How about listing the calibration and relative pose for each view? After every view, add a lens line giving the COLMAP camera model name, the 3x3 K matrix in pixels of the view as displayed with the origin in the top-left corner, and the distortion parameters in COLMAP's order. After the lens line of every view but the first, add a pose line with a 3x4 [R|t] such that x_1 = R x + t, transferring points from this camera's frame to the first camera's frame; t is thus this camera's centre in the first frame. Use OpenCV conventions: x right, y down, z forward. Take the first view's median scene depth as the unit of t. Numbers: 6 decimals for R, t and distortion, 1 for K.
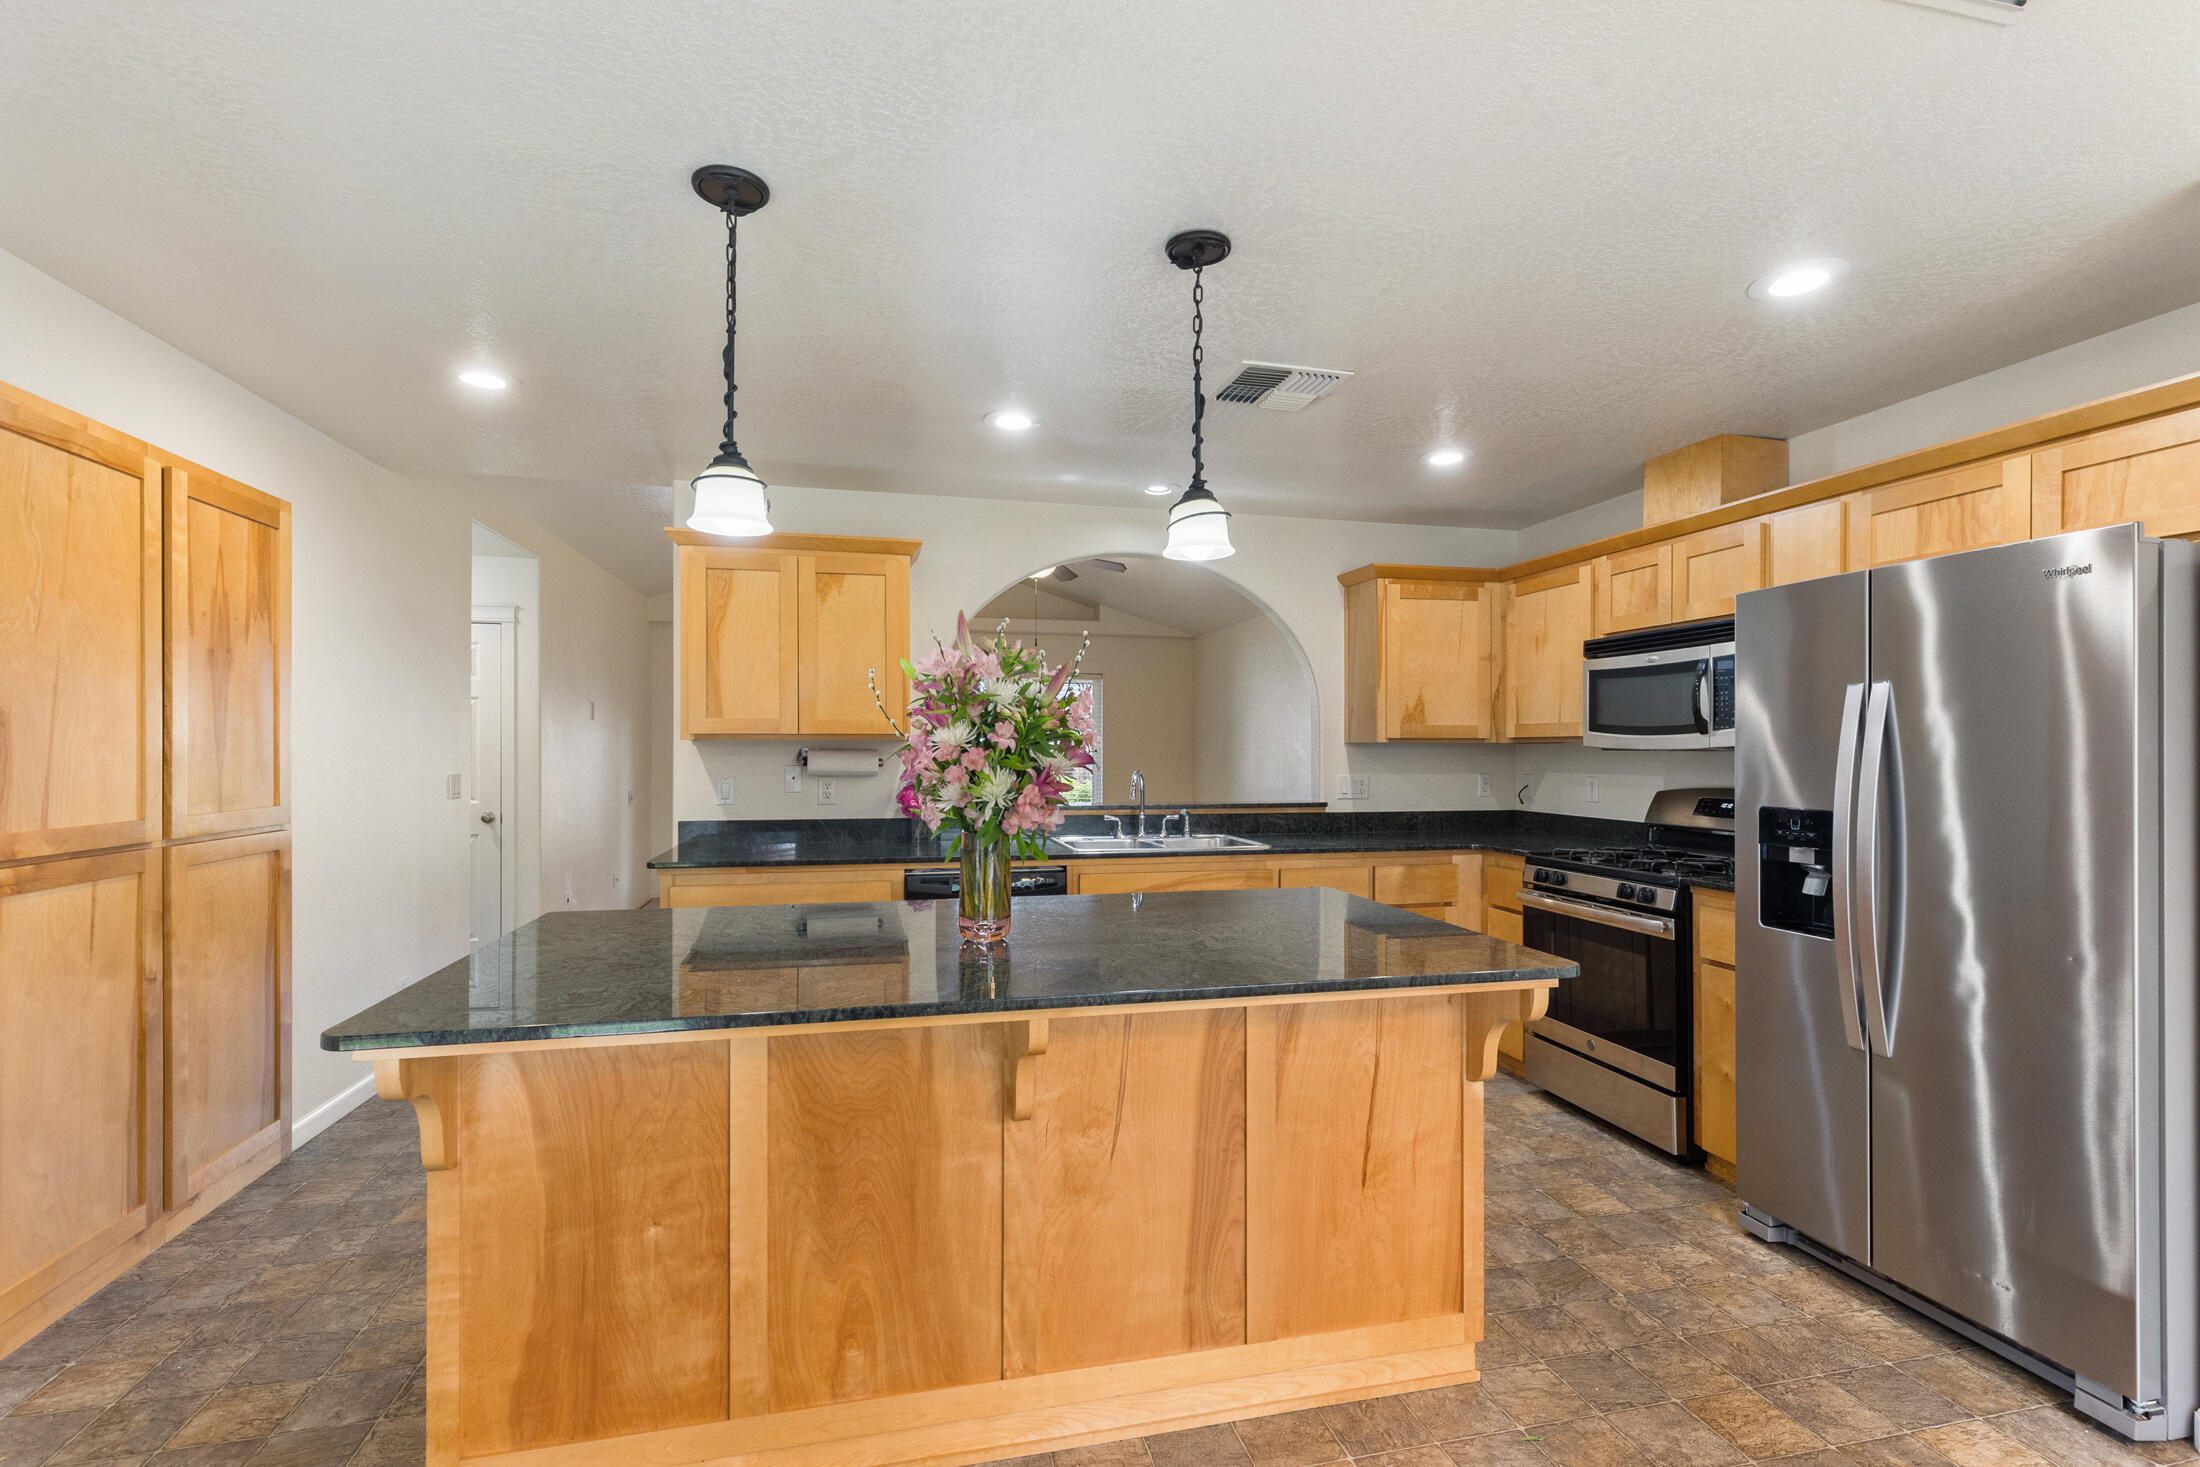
lens RADIAL K [[989.1, 0, 1097.6], [0, 989.1, 737.4], [0, 0, 1]] dist [0.003534, 0.000563]
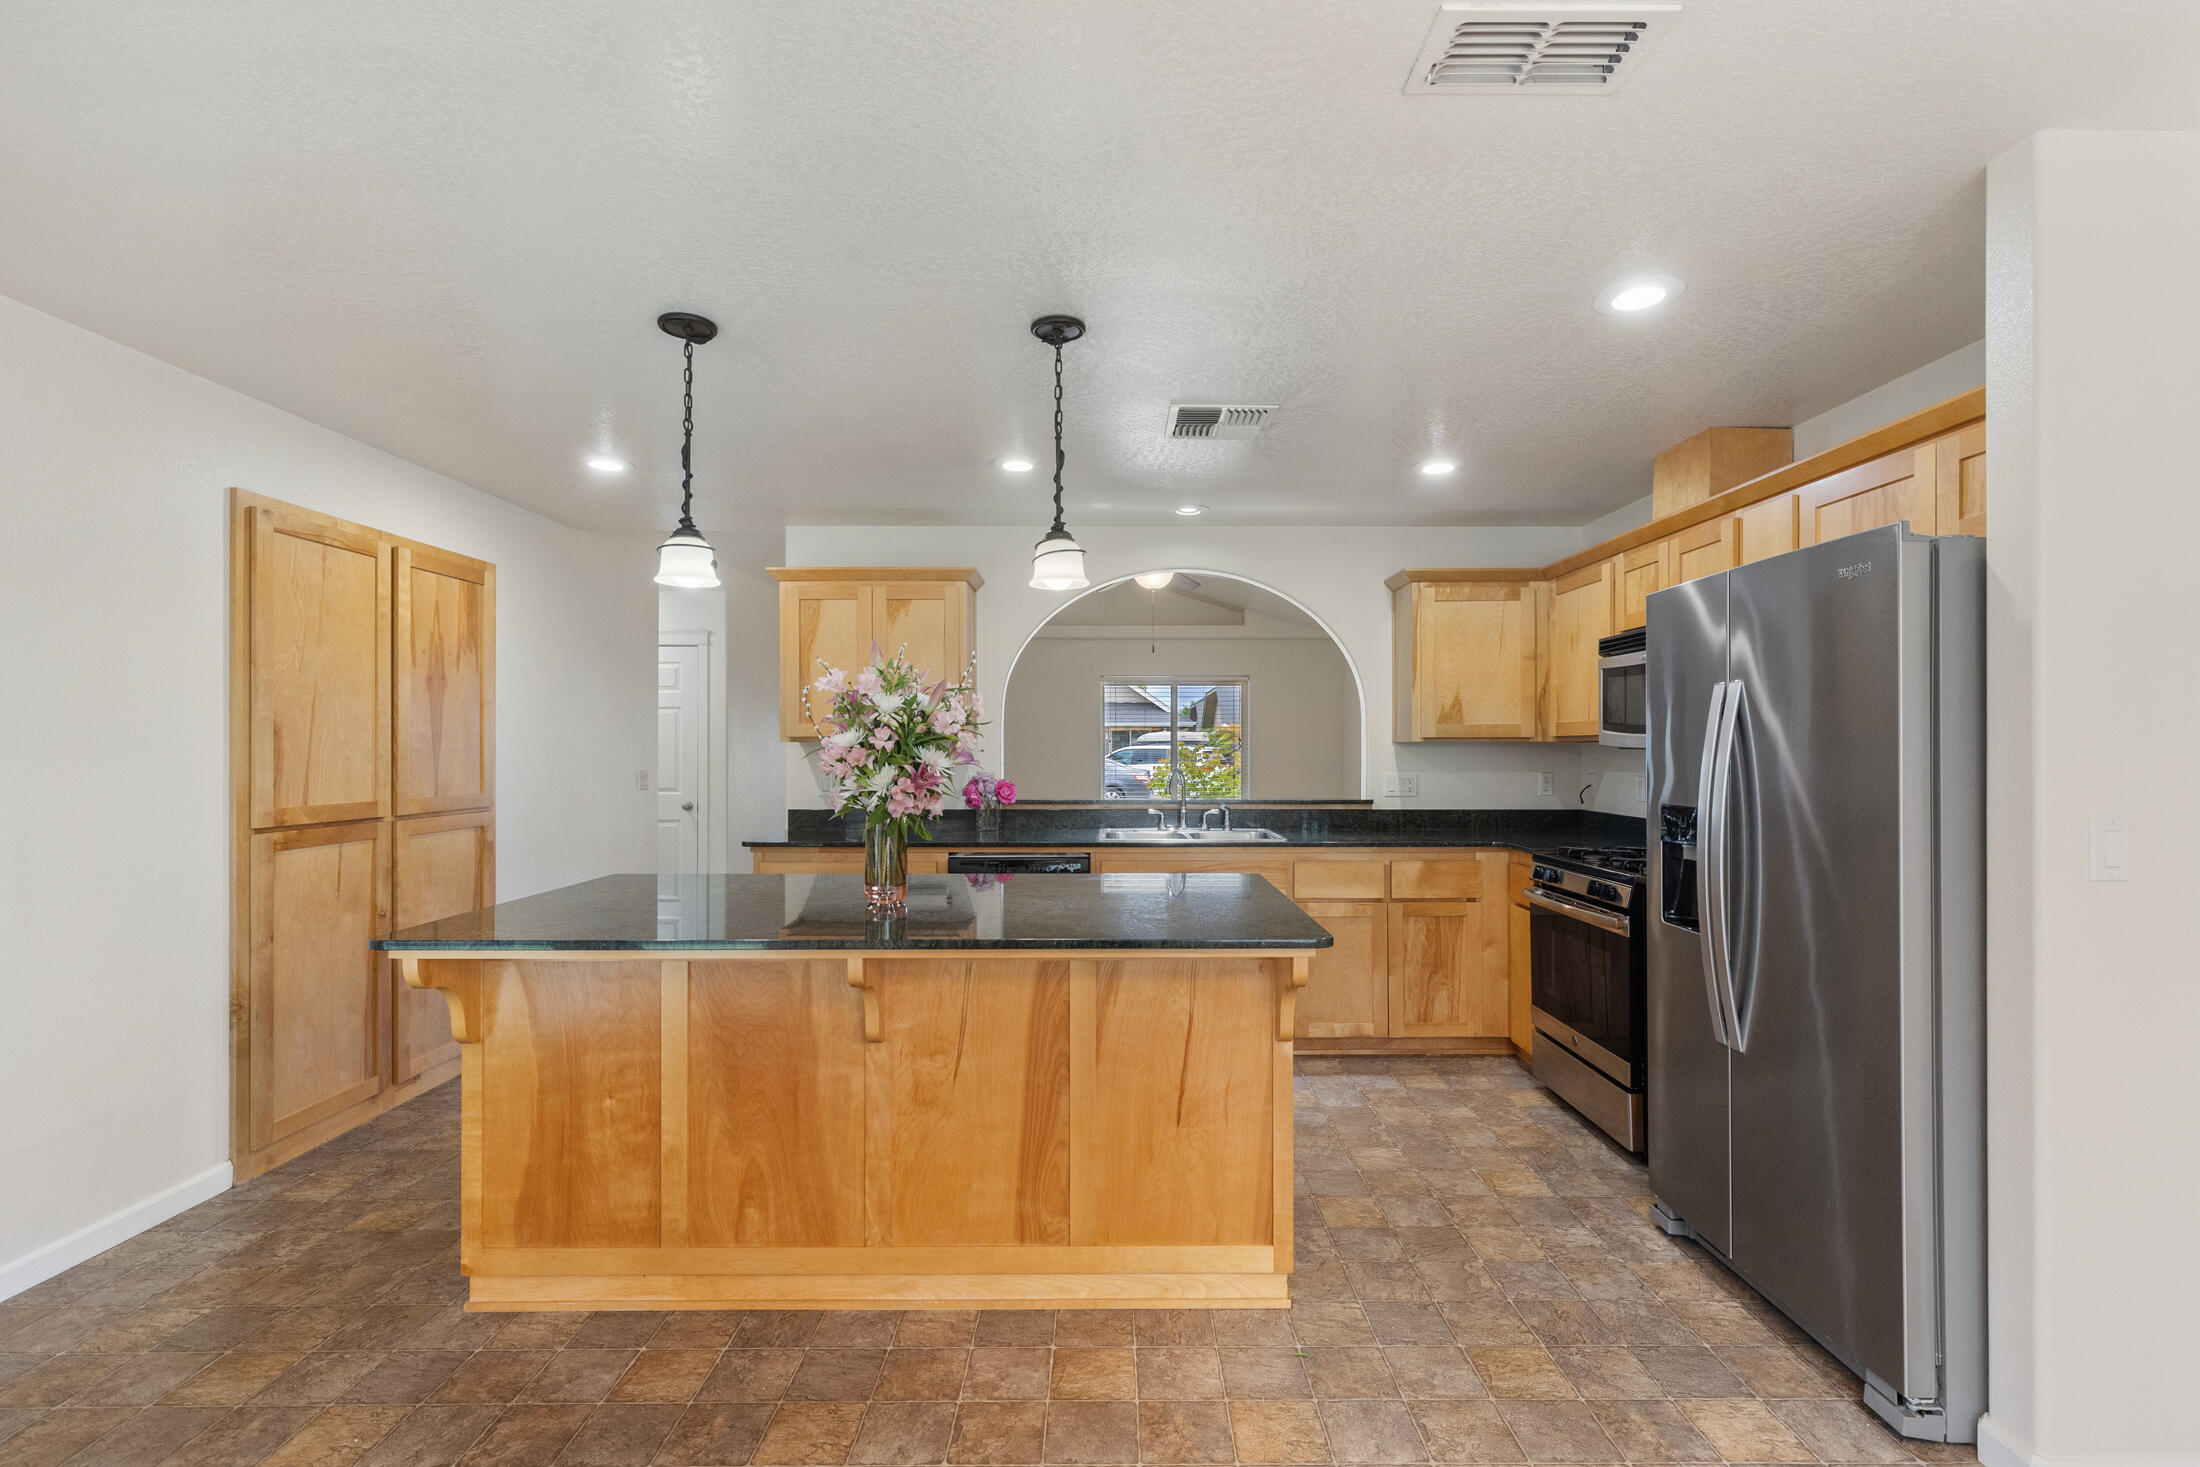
lens RADIAL K [[972.3, 0, 1105.1], [0, 972.3, 732.3], [0, 0, 1]] dist [0.003789, 0.000106]
pose [[0.973878, -0.006012, -0.226992, 0.385713], [0.004781, 0.999971, -0.005969, -0.000453], [0.227021, 0.004728, 0.973878, -0.114600]]
